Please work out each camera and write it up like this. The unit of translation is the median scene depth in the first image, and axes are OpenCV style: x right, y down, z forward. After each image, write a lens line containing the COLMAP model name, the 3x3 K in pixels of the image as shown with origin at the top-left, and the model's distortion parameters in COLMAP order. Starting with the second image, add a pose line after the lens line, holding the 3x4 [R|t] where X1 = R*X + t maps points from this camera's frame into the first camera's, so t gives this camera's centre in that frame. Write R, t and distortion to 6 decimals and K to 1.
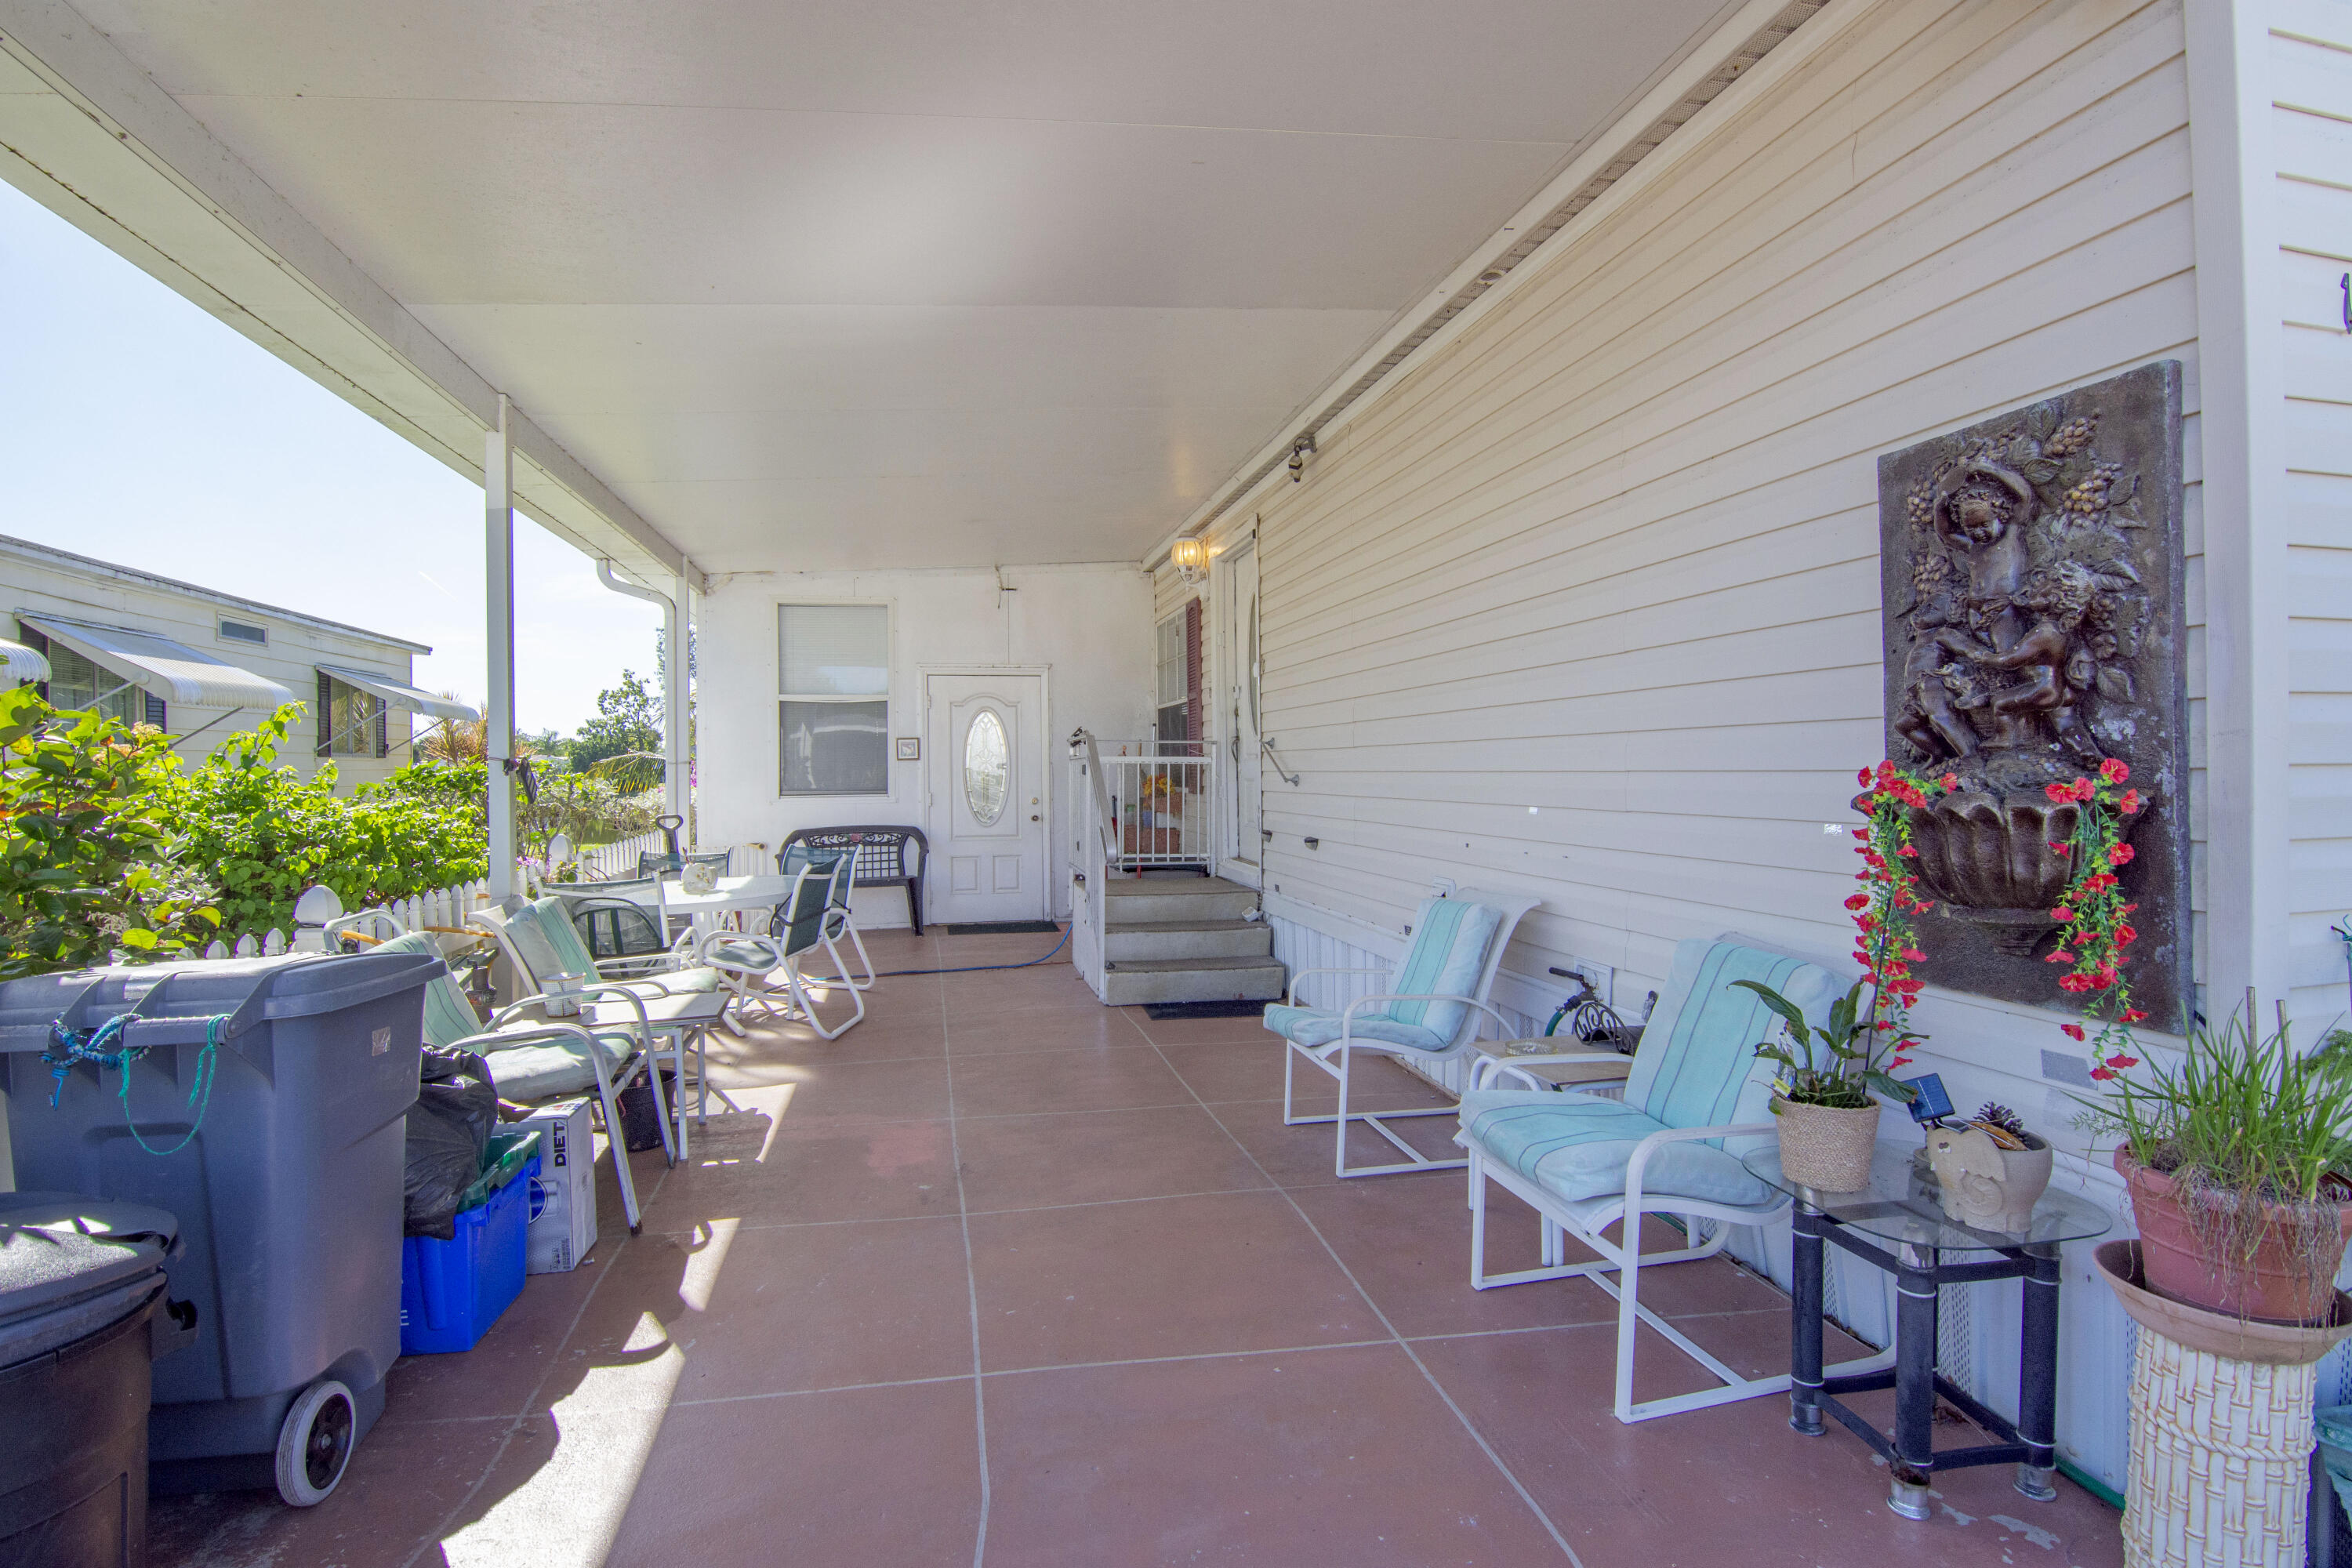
lens RADIAL K [[1116.5, 0, 1182.0], [0, 1116.5, 781.0], [0, 0, 1]] dist [-0.019368, -0.000132]
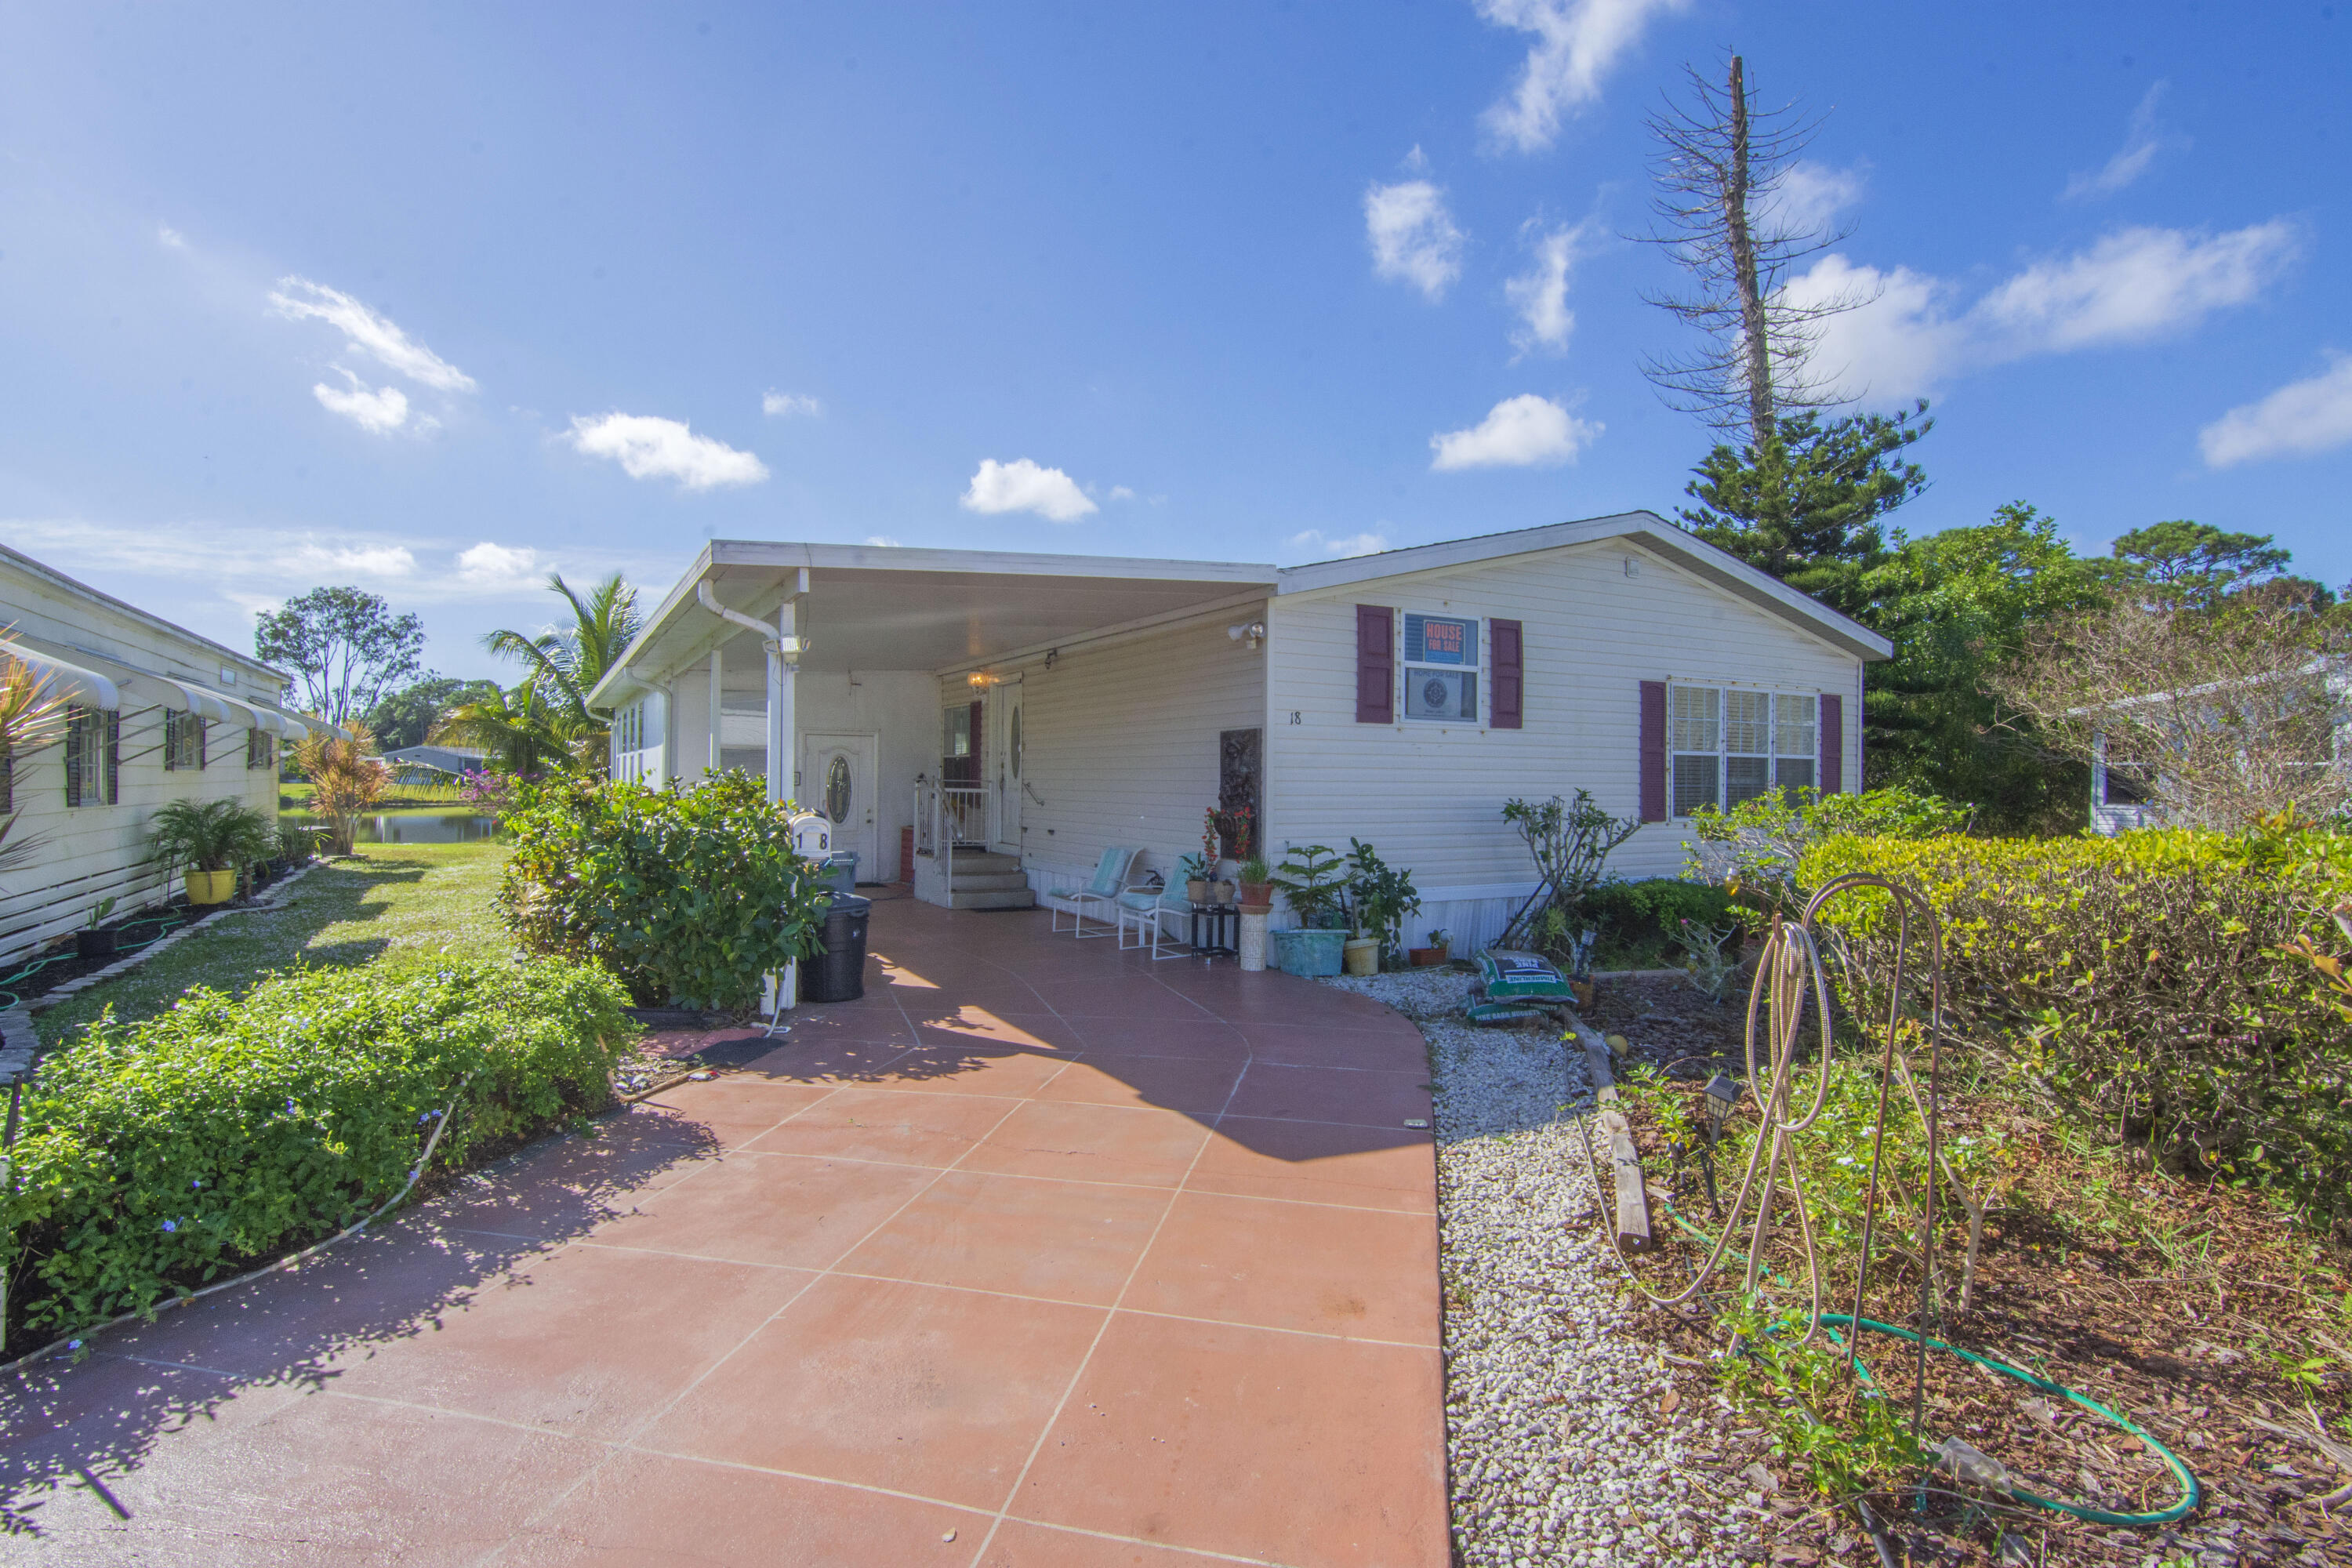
lens RADIAL K [[1097.5, 0, 1182.5], [0, 1097.5, 775.9], [0, 0, 1]] dist [-0.018238, -0.000635]
pose [[0.952533, 0.024367, 0.303459, -0.252370], [-0.019408, 0.999624, -0.019347, -0.016123], [-0.303816, 0.012539, 0.952648, -0.973036]]
